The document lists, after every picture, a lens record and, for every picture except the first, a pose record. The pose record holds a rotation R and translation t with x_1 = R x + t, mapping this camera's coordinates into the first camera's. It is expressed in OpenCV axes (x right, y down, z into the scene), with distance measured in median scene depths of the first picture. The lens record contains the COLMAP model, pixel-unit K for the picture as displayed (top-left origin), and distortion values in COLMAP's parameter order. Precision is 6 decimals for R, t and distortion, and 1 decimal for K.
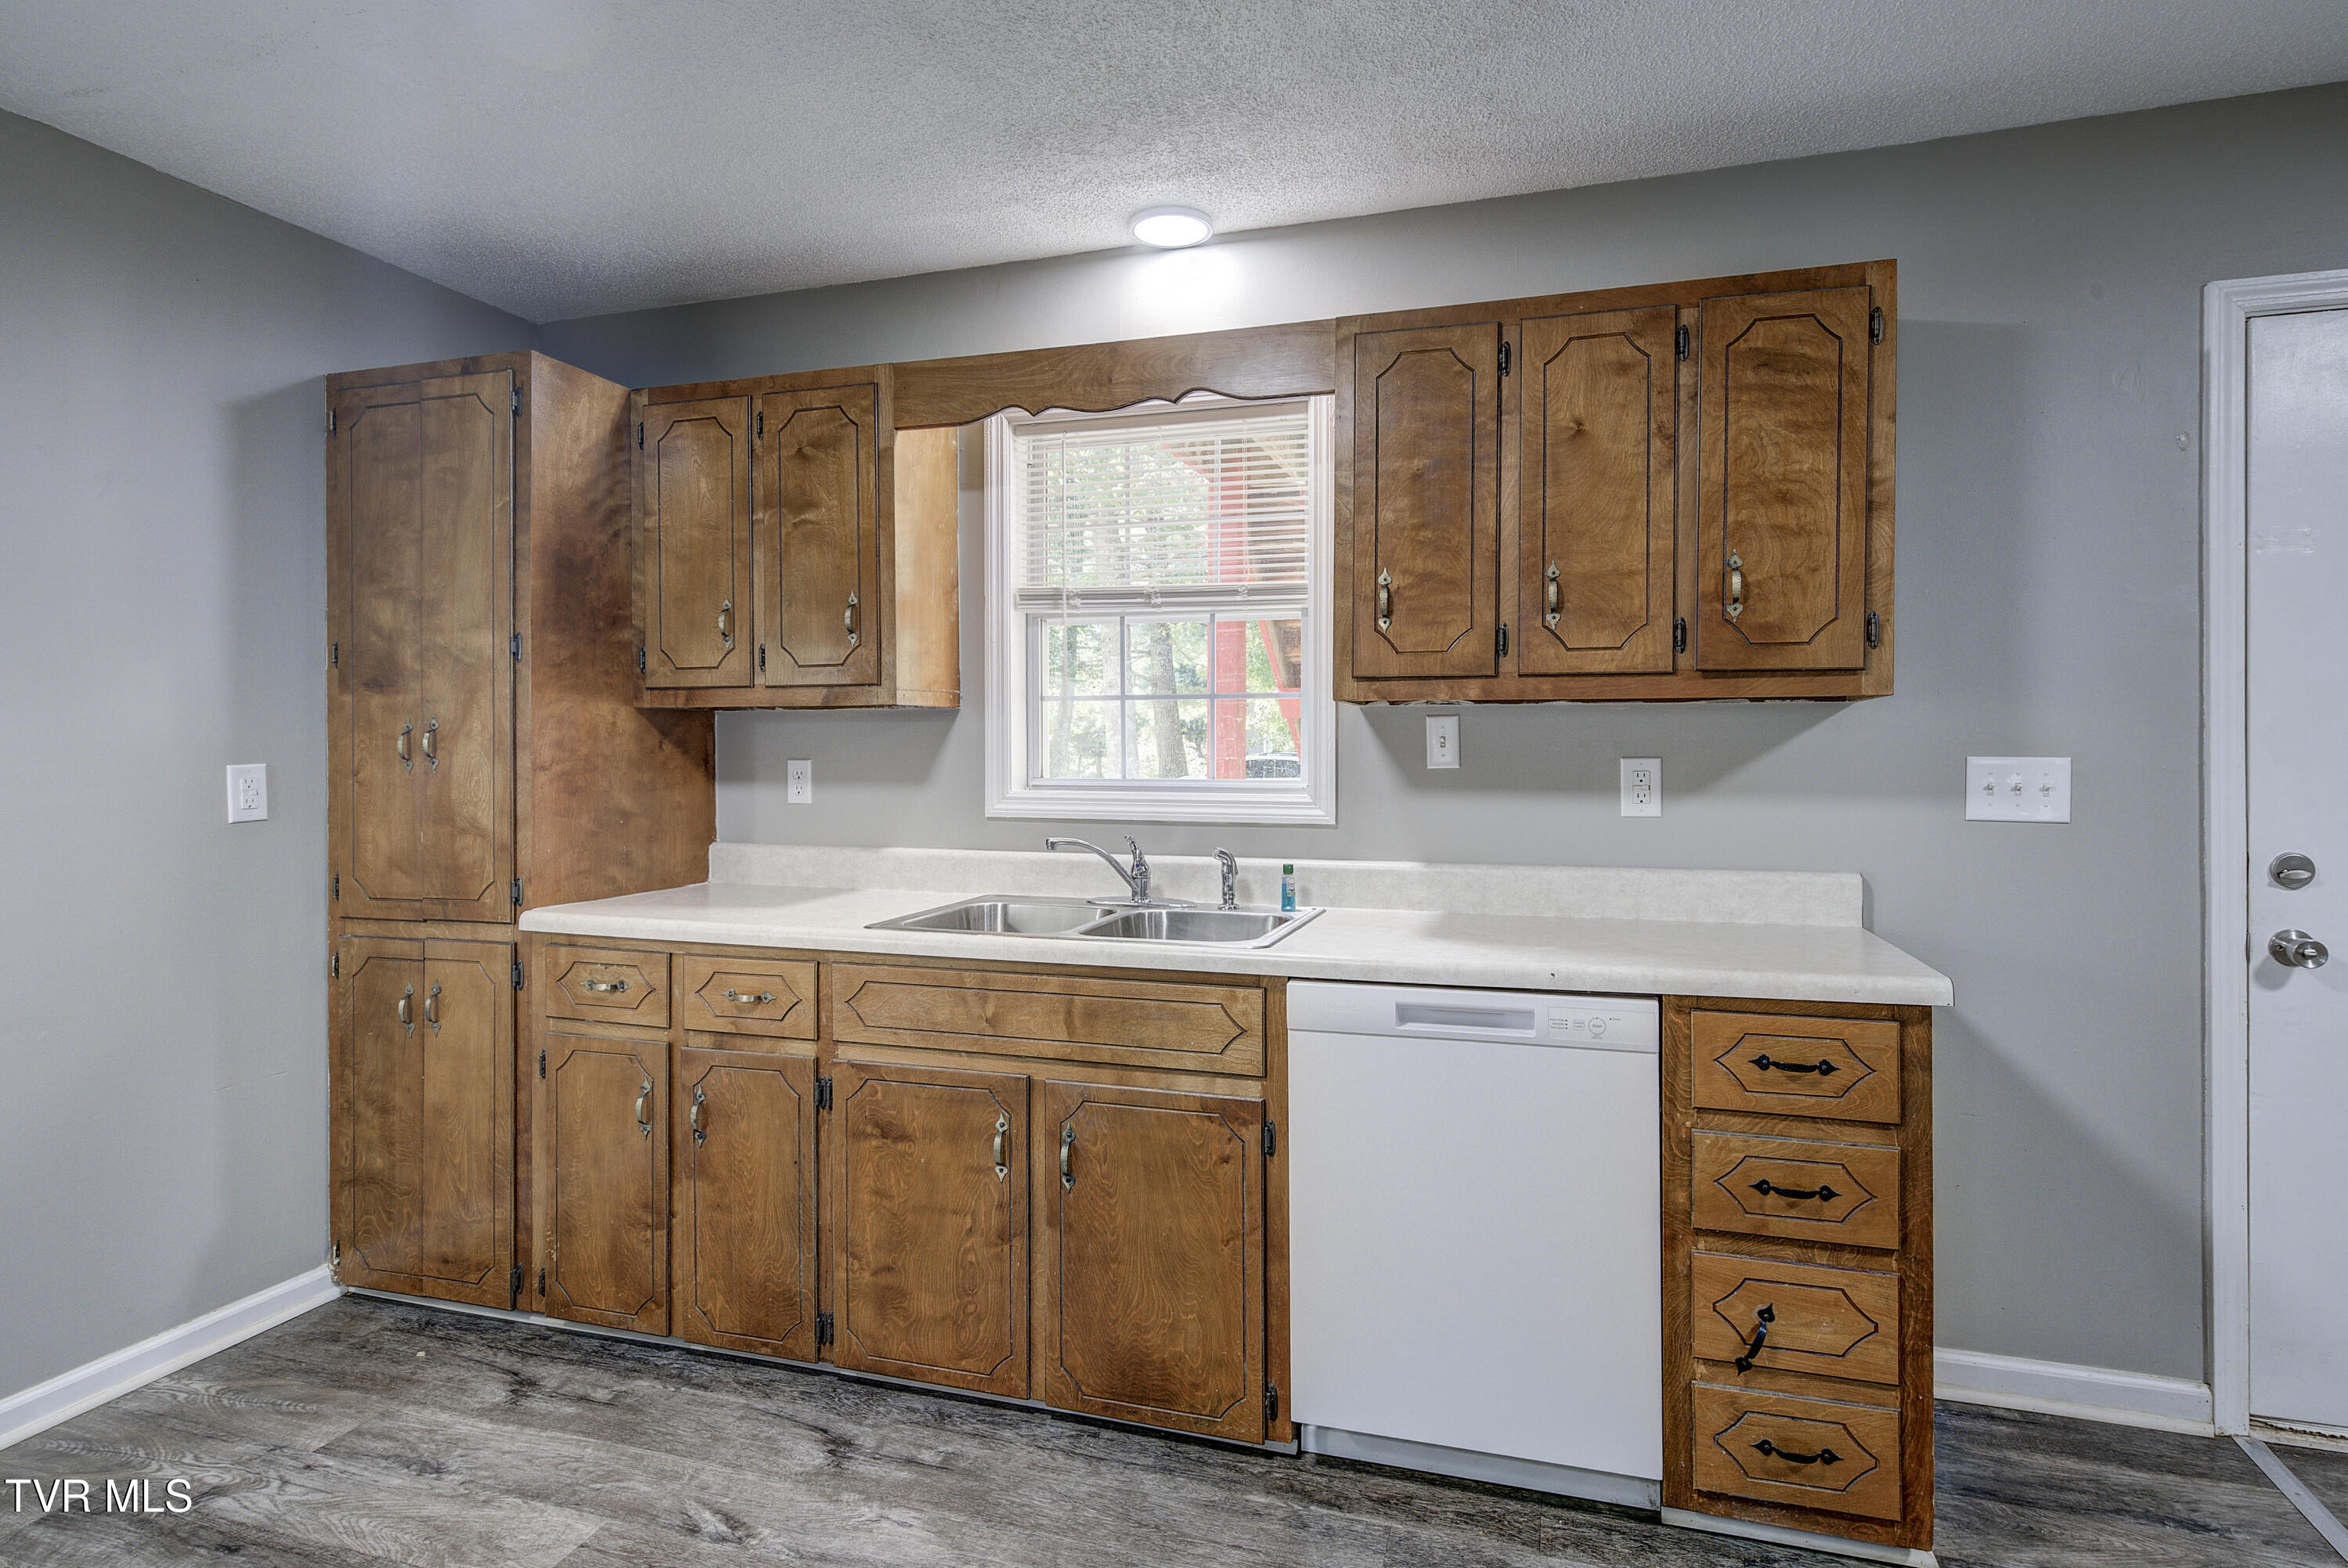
lens RADIAL K [[1177.6, 0, 1178.6], [0, 1177.6, 767.9], [0, 0, 1]] dist [0.001504, 0.000090]
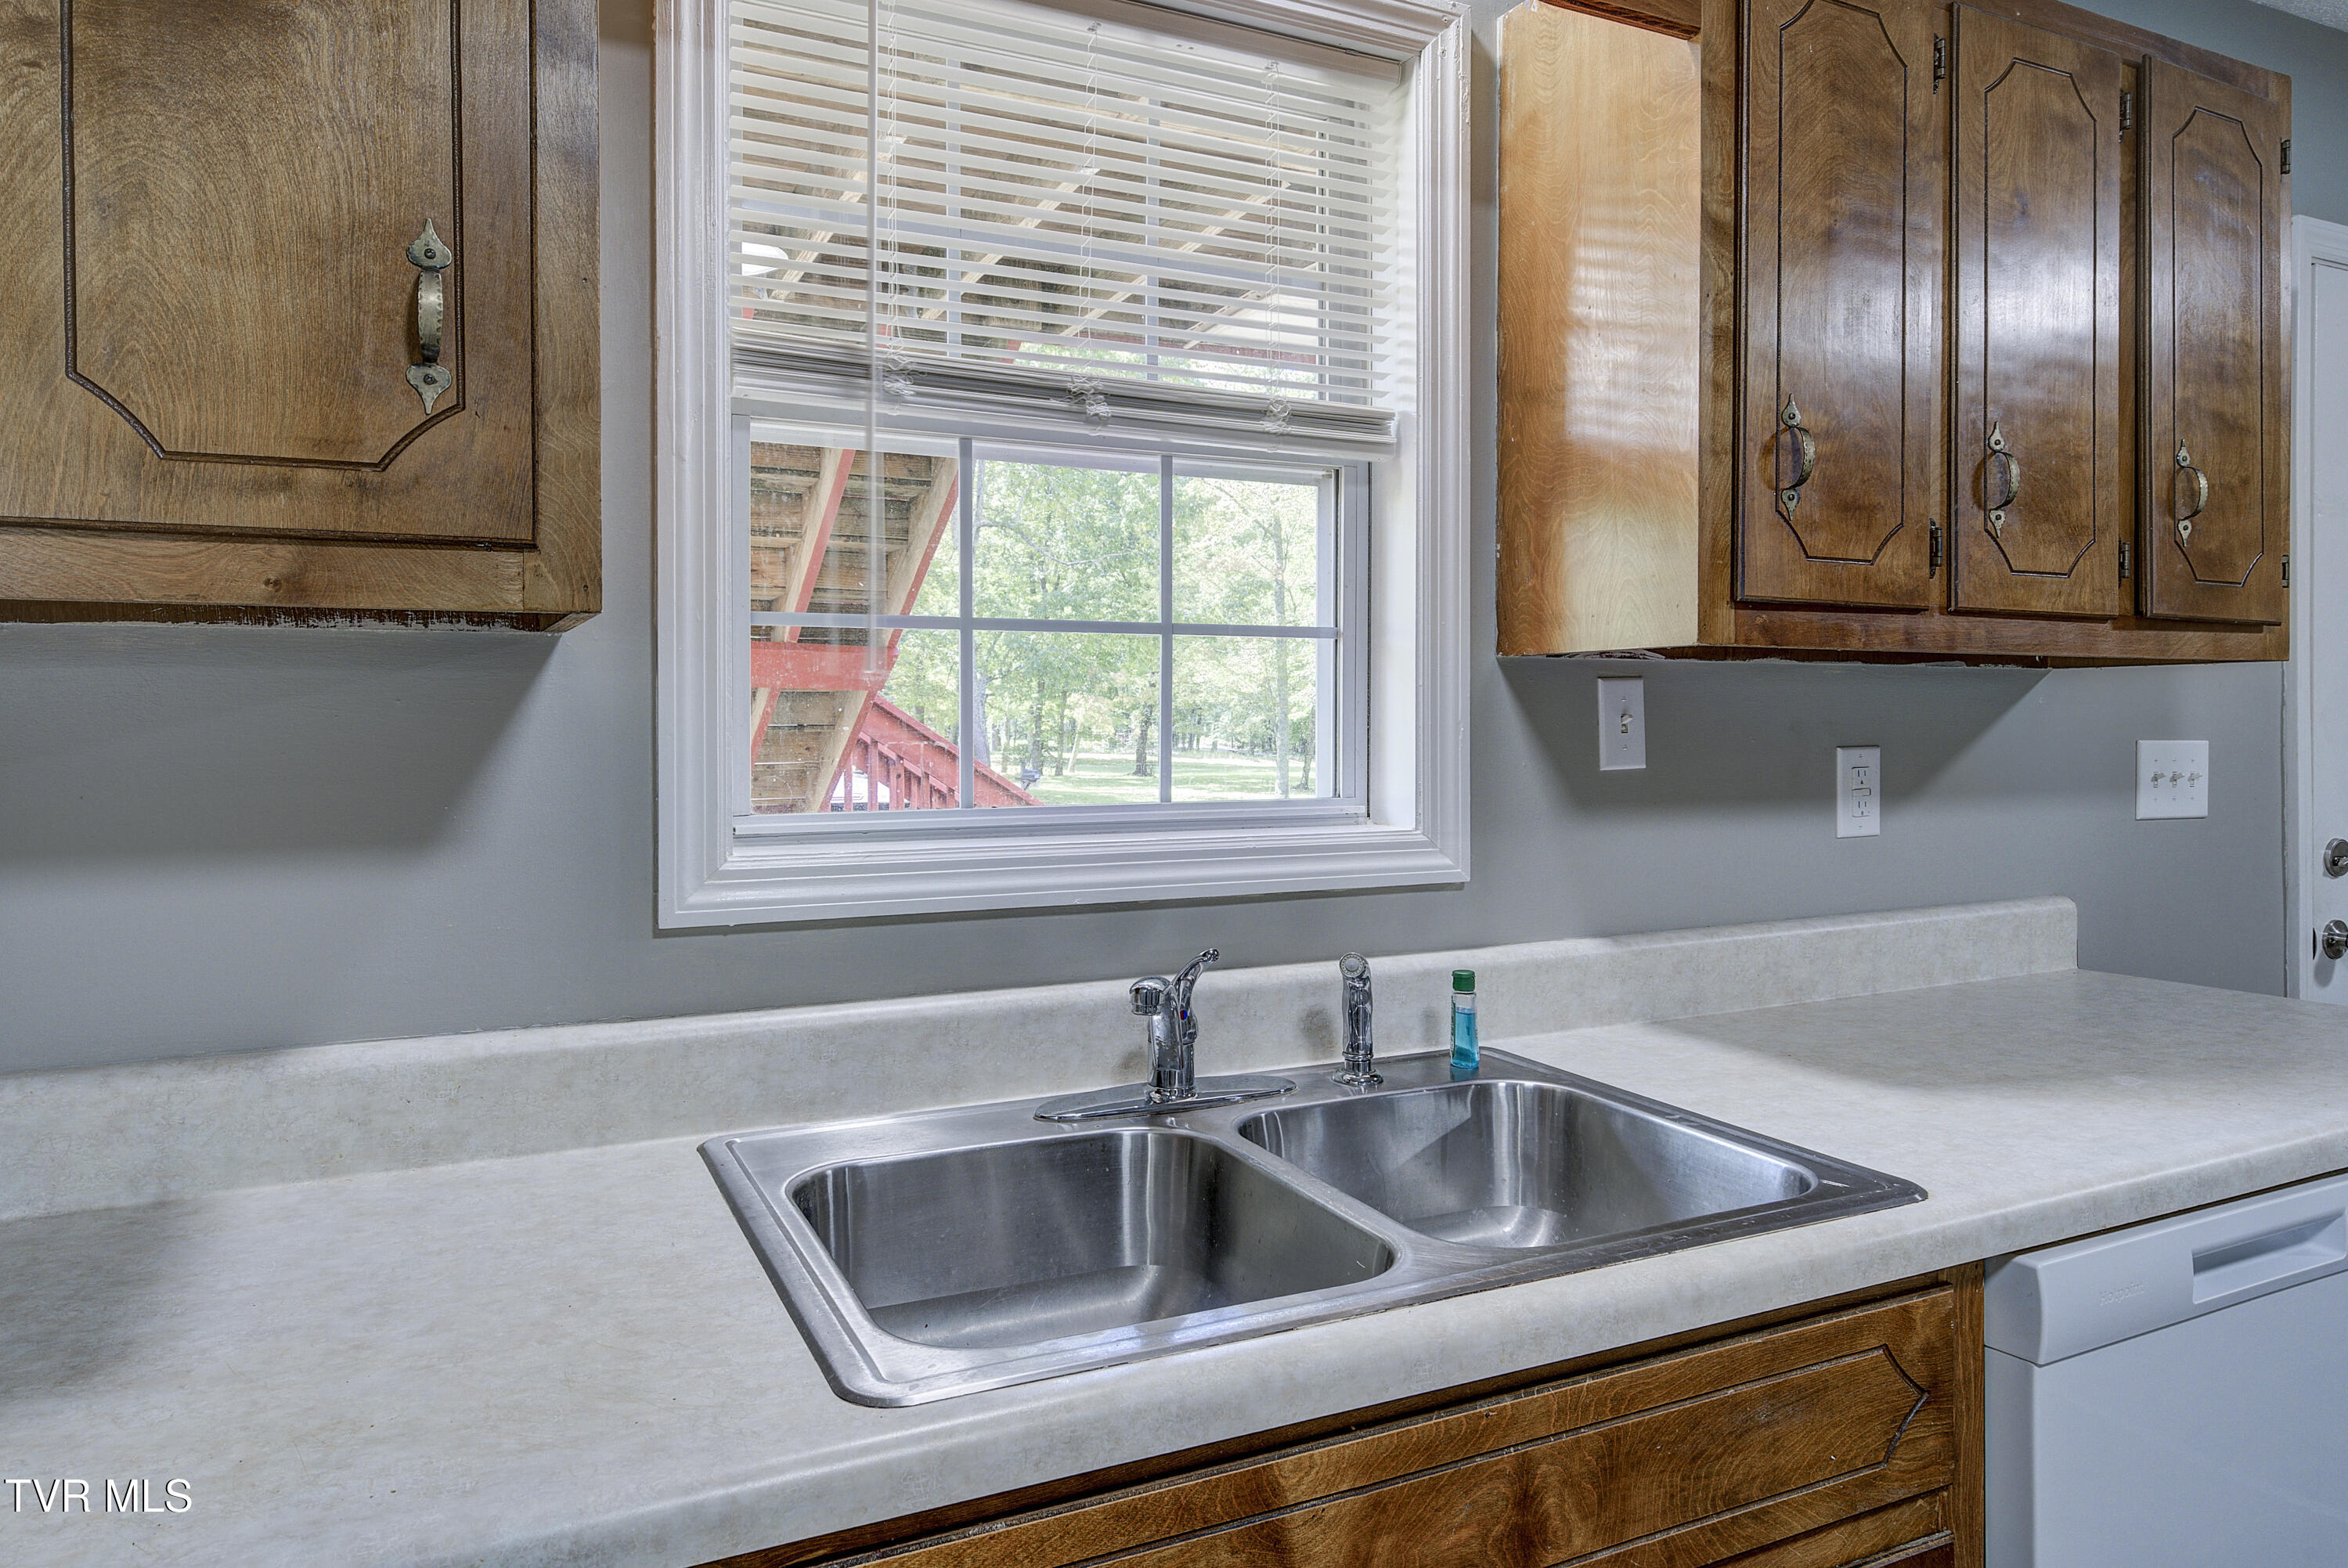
lens RADIAL K [[1435.5, 0, 1151.9], [0, 1435.5, 736.5], [0, 0, 1]] dist [-0.000797, -0.002599]
pose [[0.720912, -0.012094, 0.692921, -0.442371], [0.015362, 0.999881, 0.001469, -0.021245], [-0.692856, 0.009586, 0.721012, 0.686649]]
